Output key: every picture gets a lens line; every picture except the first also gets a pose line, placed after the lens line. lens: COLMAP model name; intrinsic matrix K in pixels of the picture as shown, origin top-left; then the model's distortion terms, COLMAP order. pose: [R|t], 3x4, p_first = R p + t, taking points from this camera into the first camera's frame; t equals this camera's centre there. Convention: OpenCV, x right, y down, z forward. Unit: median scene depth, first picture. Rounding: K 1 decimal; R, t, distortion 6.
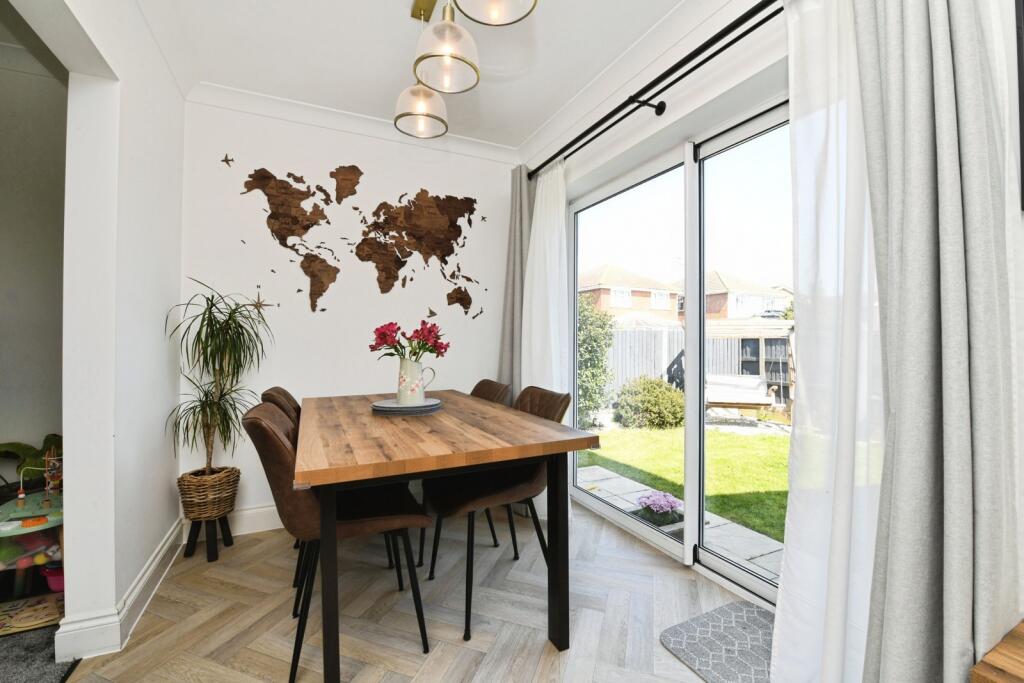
lens RADIAL K [[434.4, 0, 513.2], [0, 434.4, 336.0], [0, 0, 1]] dist [-0.014832, -0.000486]
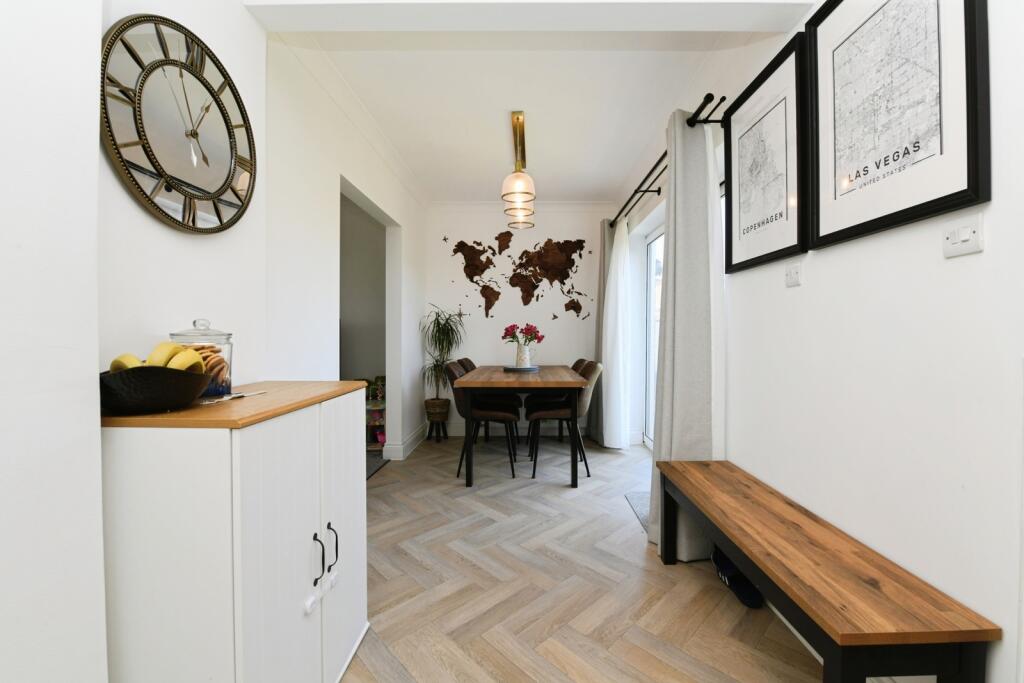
lens RADIAL K [[434.4, 0, 507.8], [0, 434.4, 333.3], [0, 0, 1]] dist [-0.014832, -0.000486]
pose [[0.880576, 0.000371, -0.473904, 0.438606], [0.003528, 0.999967, 0.007338, -0.004785], [0.473891, -0.008134, 0.880546, -0.505237]]
